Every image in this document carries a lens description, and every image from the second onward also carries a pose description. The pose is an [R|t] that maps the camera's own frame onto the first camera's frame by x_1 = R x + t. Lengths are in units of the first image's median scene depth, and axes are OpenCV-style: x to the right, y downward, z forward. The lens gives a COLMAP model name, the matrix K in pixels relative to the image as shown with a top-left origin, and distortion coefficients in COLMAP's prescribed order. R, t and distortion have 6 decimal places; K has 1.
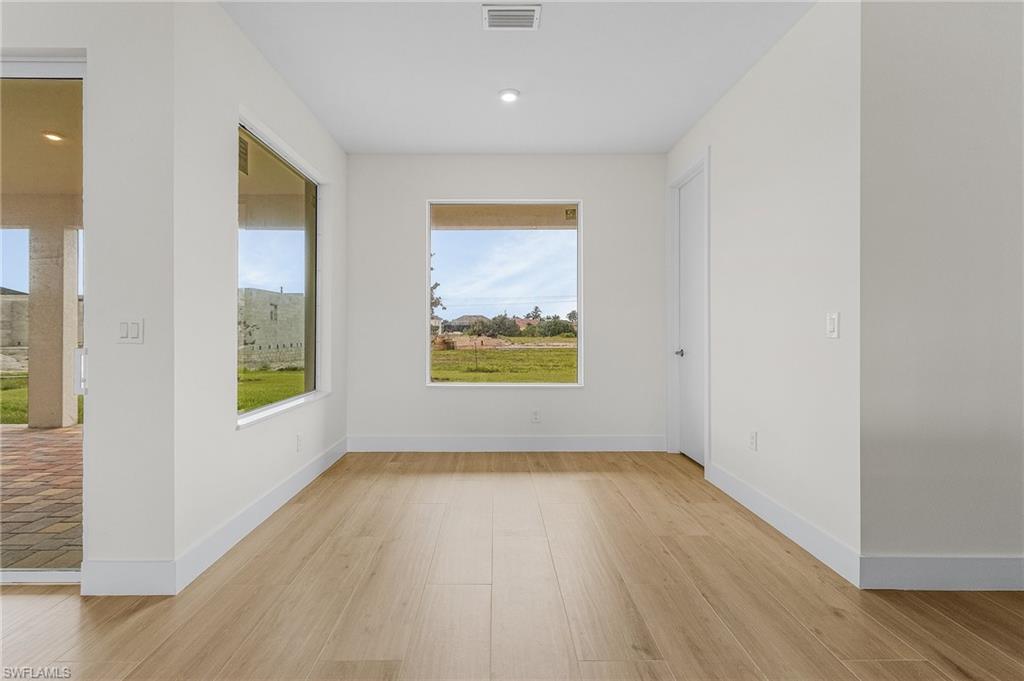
lens RADIAL K [[477.8, 0, 502.6], [0, 477.8, 331.9], [0, 0, 1]] dist [0.000243, 0.000185]
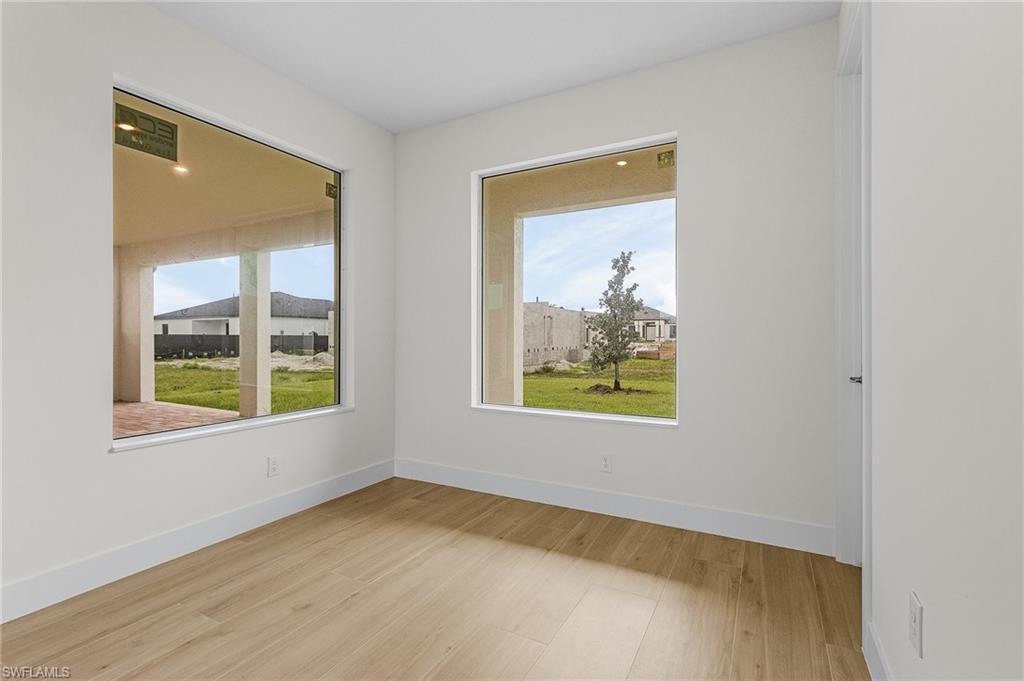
lens RADIAL K [[477.8, 0, 512.4], [0, 477.8, 333.7], [0, 0, 1]] dist [0.000243, 0.000185]
pose [[0.874925, -0.003138, -0.484247, 0.315129], [-0.000991, 0.999965, -0.008269, -0.001749], [0.484257, 0.007715, 0.874892, 0.374908]]
